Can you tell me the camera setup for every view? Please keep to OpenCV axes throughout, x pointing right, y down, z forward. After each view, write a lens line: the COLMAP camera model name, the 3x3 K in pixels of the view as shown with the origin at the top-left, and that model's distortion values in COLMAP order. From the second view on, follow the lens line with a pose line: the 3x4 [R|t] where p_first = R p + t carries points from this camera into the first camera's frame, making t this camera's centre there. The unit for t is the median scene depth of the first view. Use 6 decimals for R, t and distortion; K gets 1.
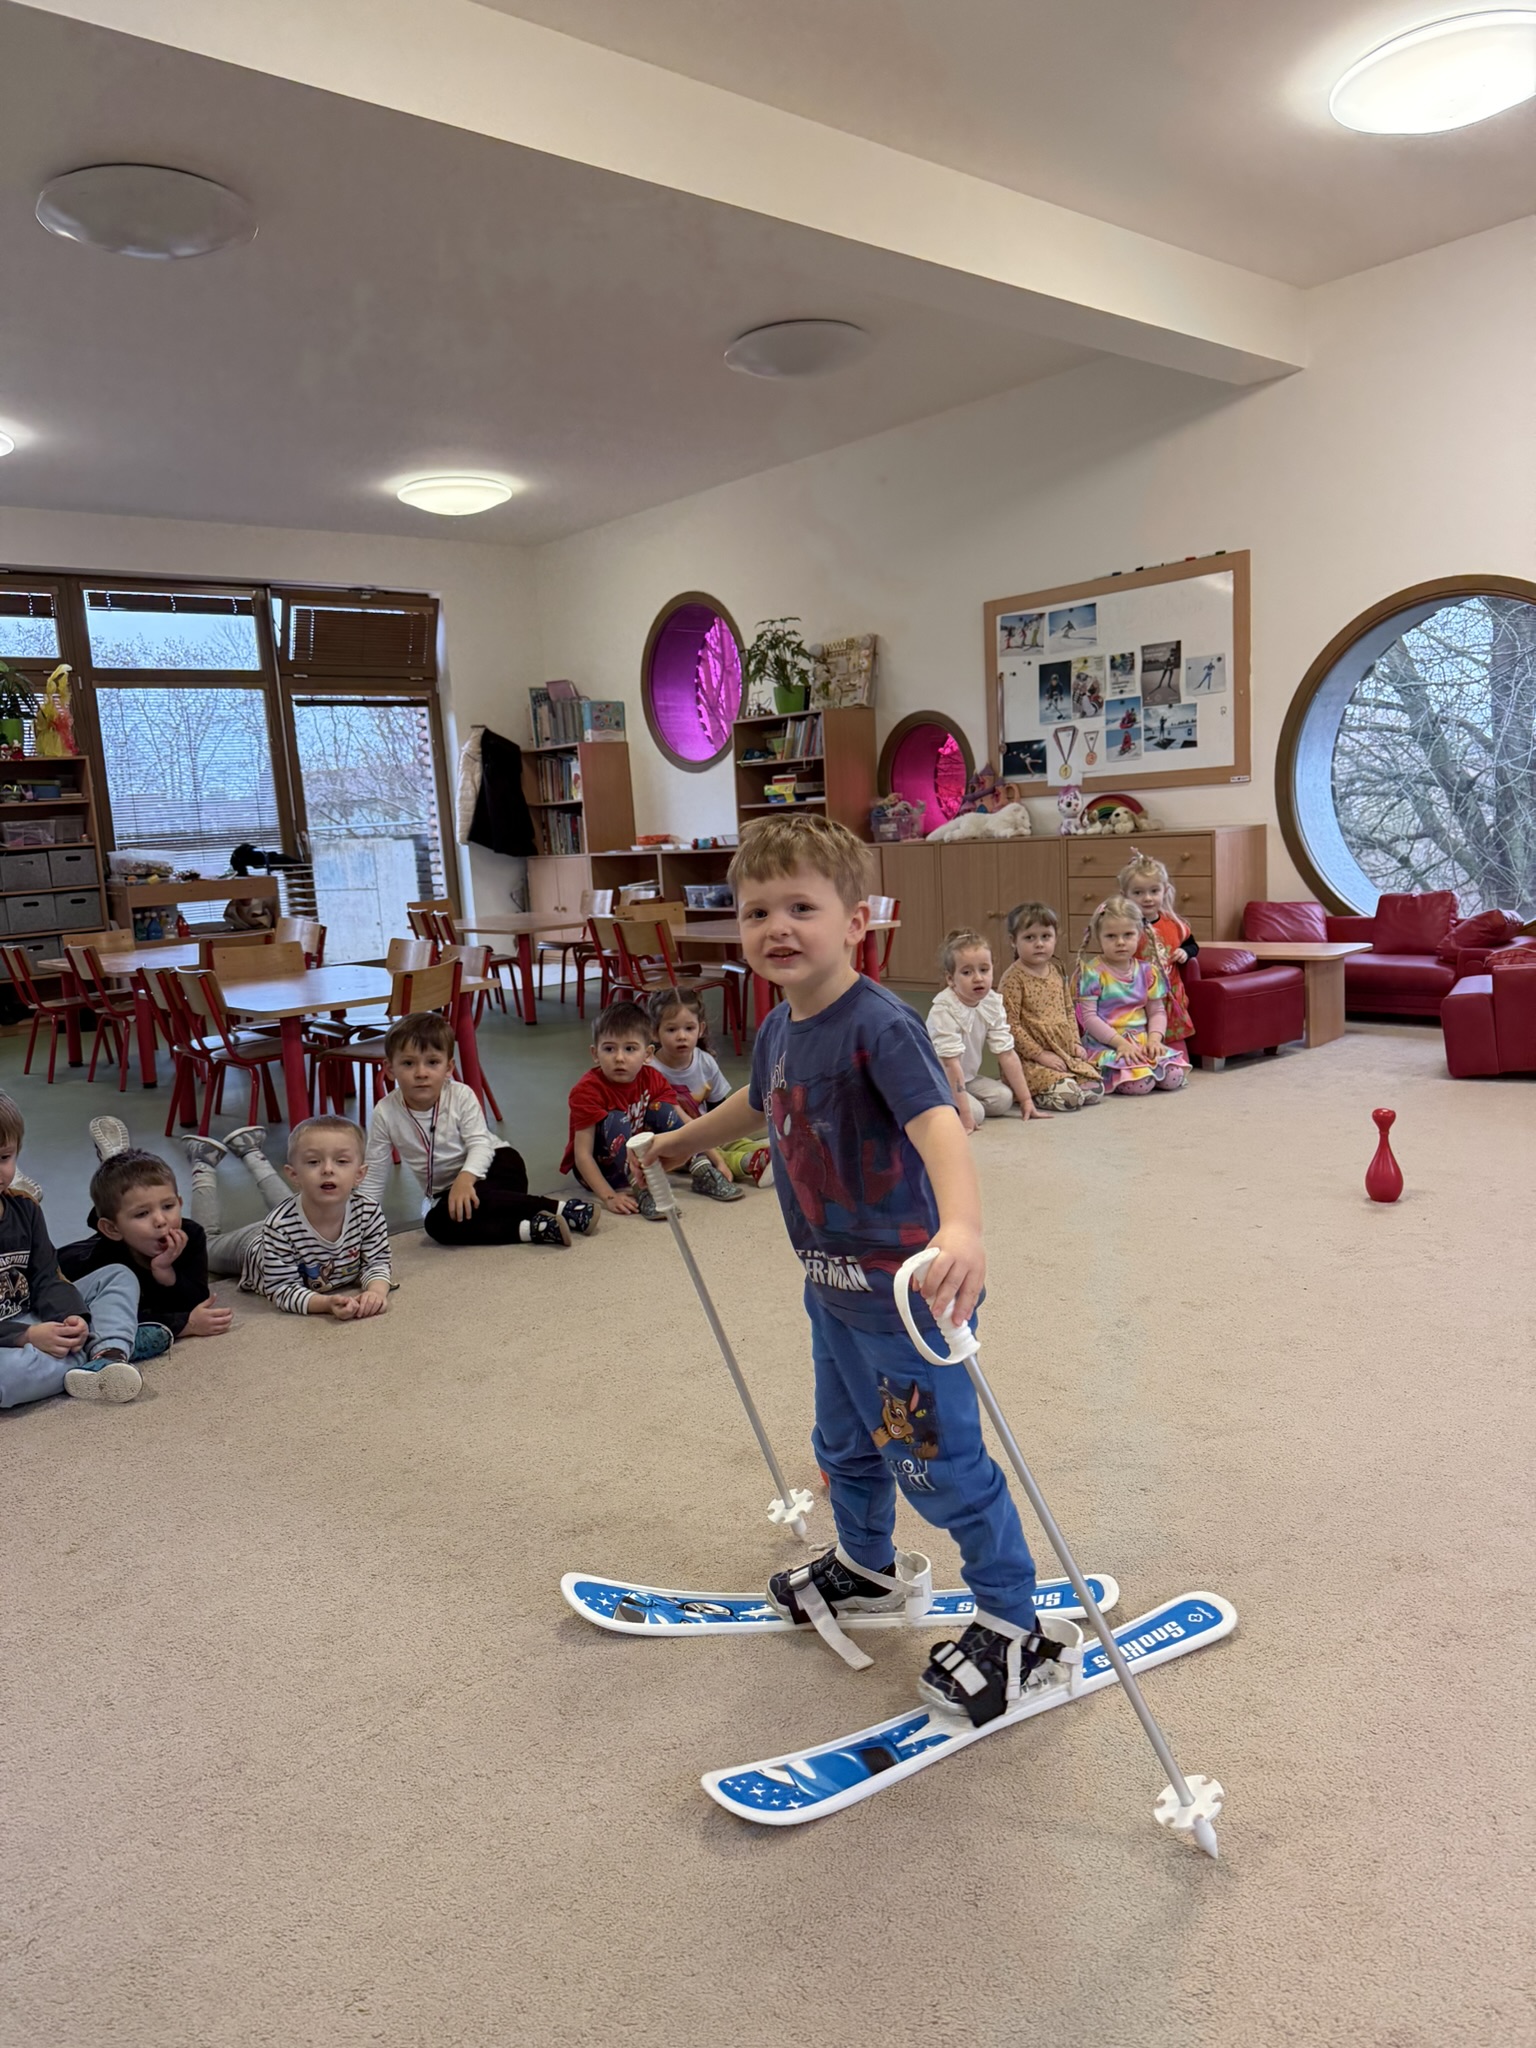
lens RADIAL K [[1433.0, 0, 772.6], [0, 1433.0, 1032.3], [0, 0, 1]] dist [0.169215, -0.340418]
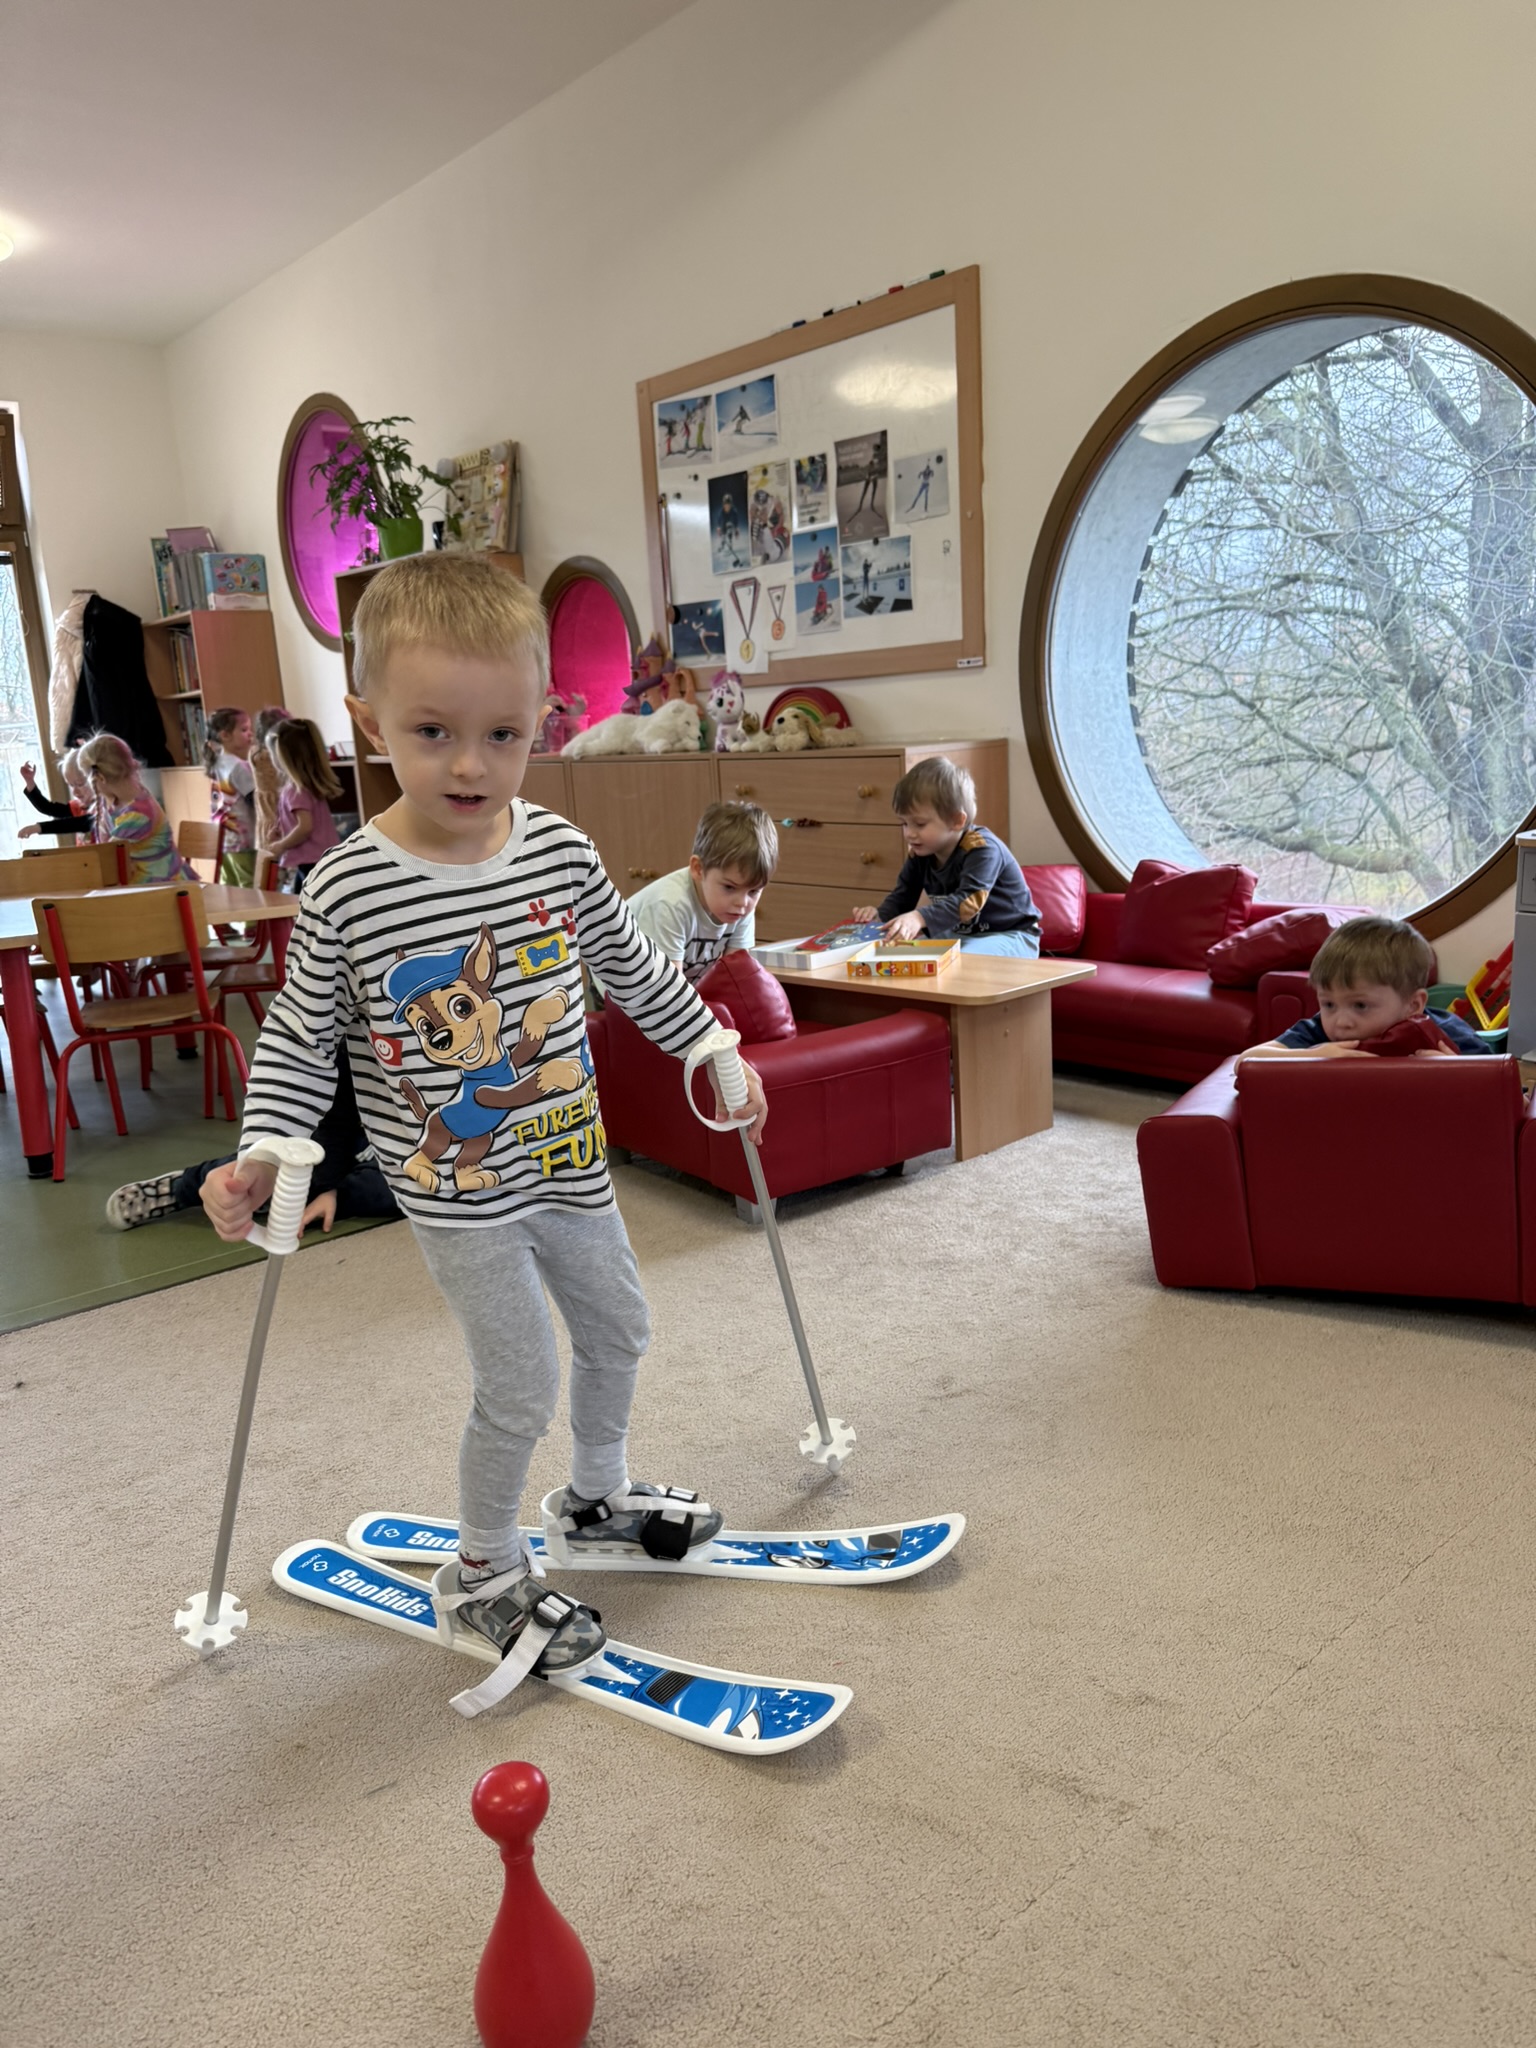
lens RADIAL K [[1445.6, 0, 774.4], [0, 1445.6, 1033.7], [0, 0, 1]] dist [0.166184, -0.386911]
pose [[0.999896, 0.008721, -0.011450, 0.224856], [-0.007964, 0.997881, 0.064573, -0.052617], [0.011989, -0.064475, 0.997847, 0.344839]]
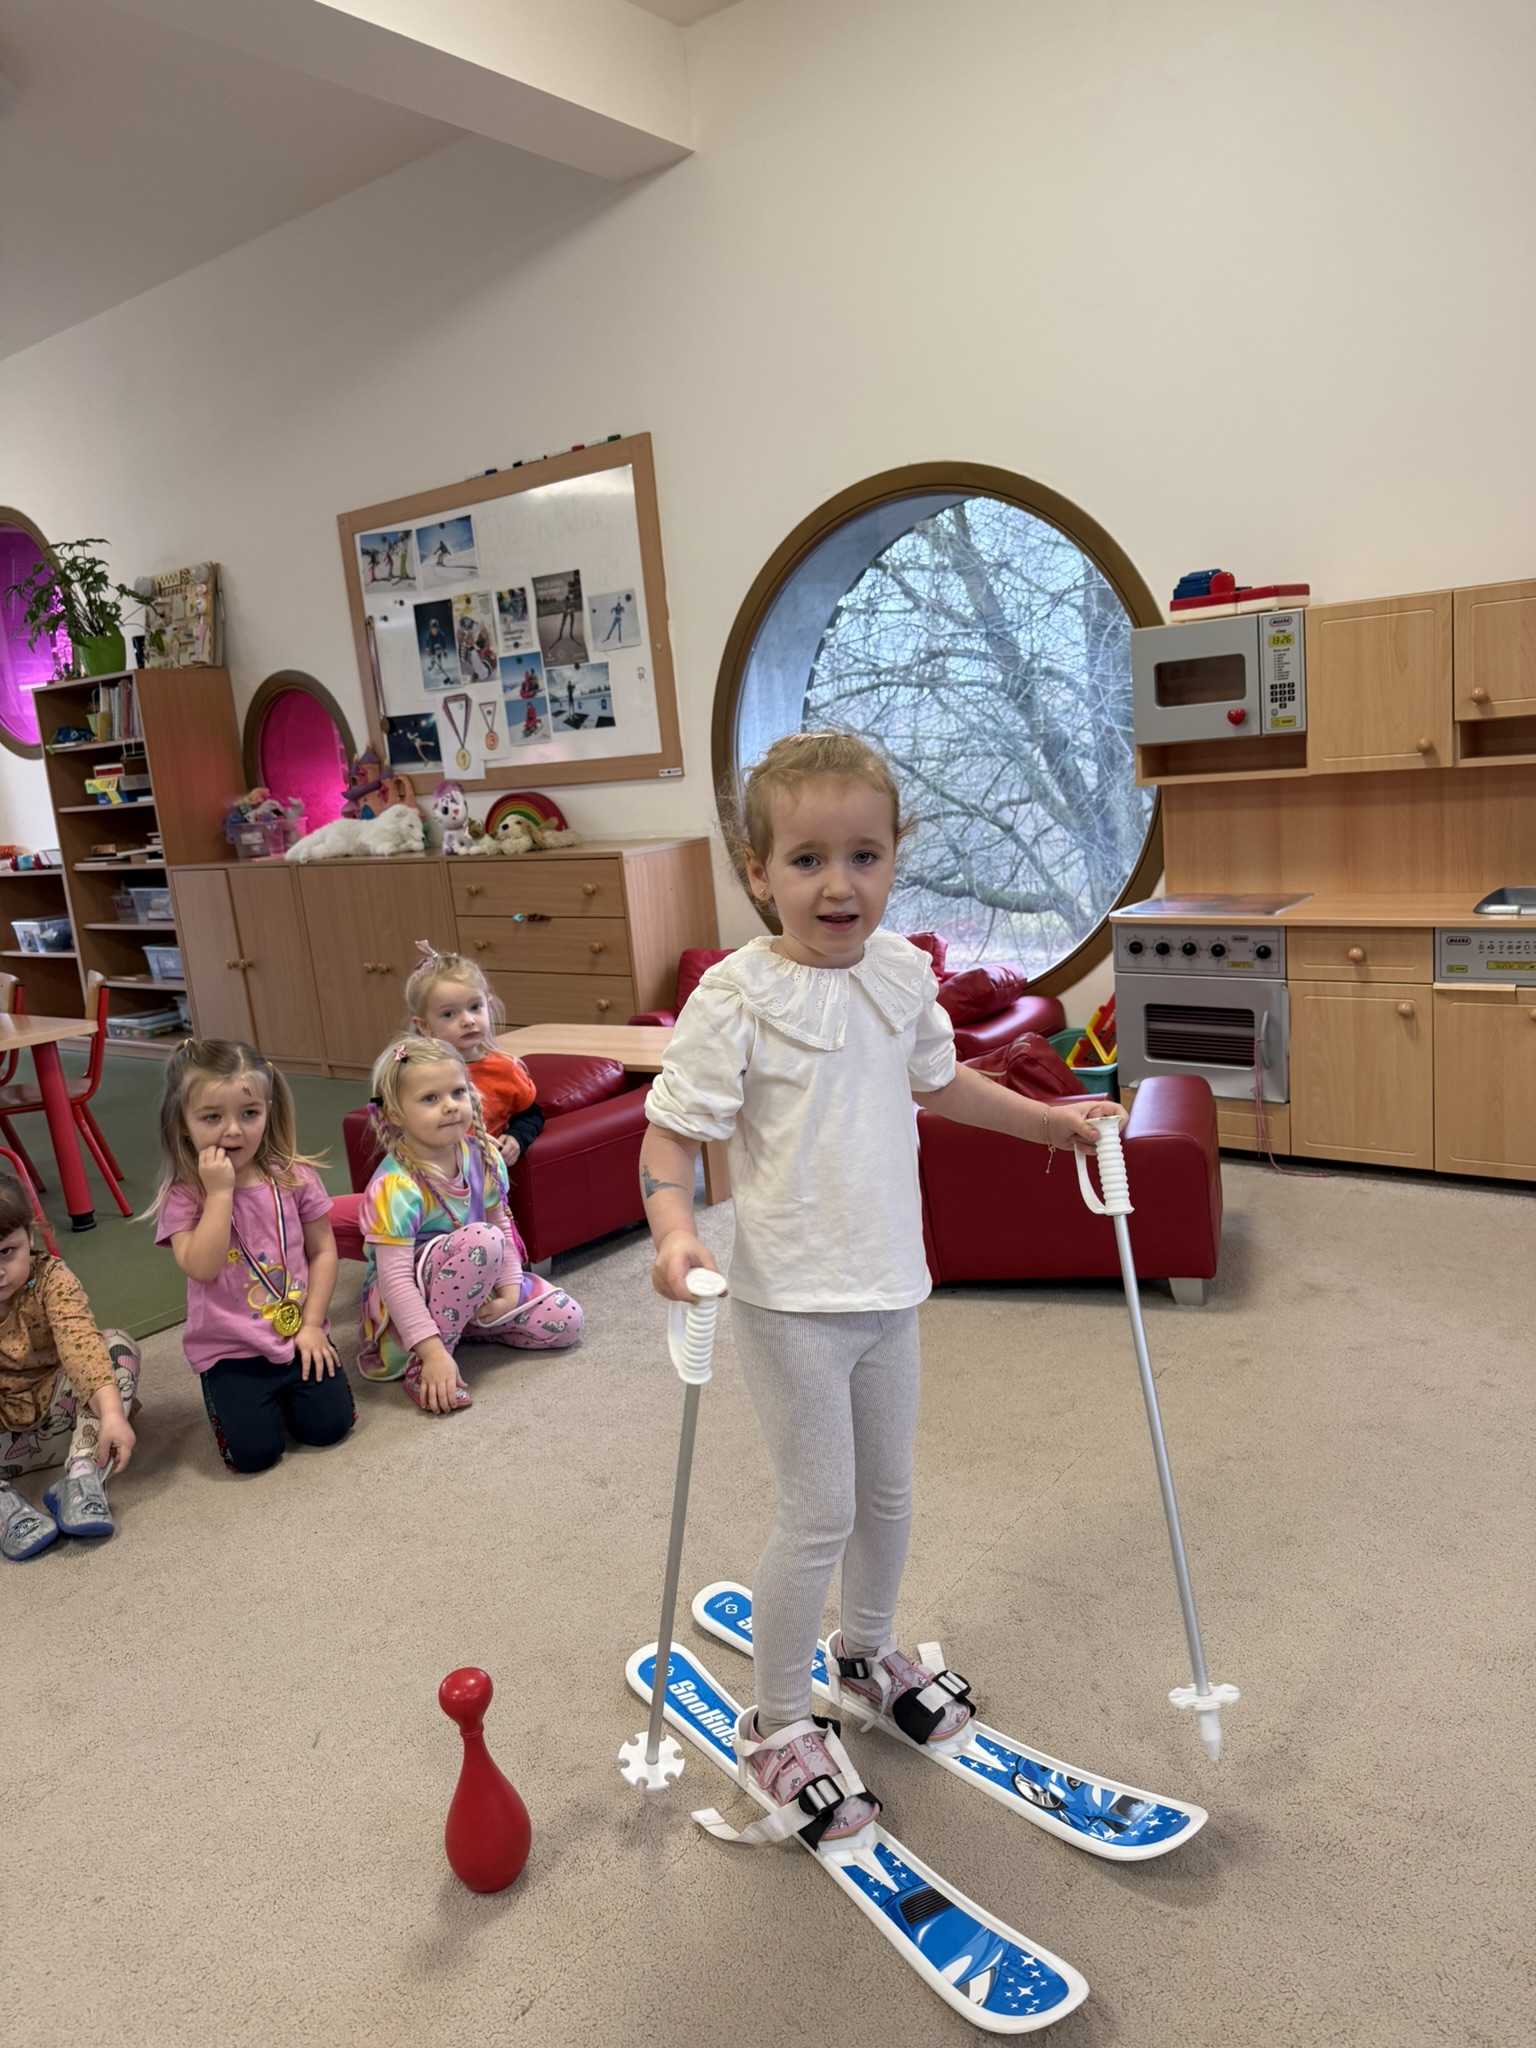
lens RADIAL K [[1445.6, 0, 774.4], [0, 1445.6, 1033.7], [0, 0, 1]] dist [0.166184, -0.386911]
pose [[0.979632, -0.065867, 0.189690, 0.208311], [0.059594, 0.997476, 0.038593, -0.066284], [-0.191754, -0.026502, 0.981085, 0.275612]]
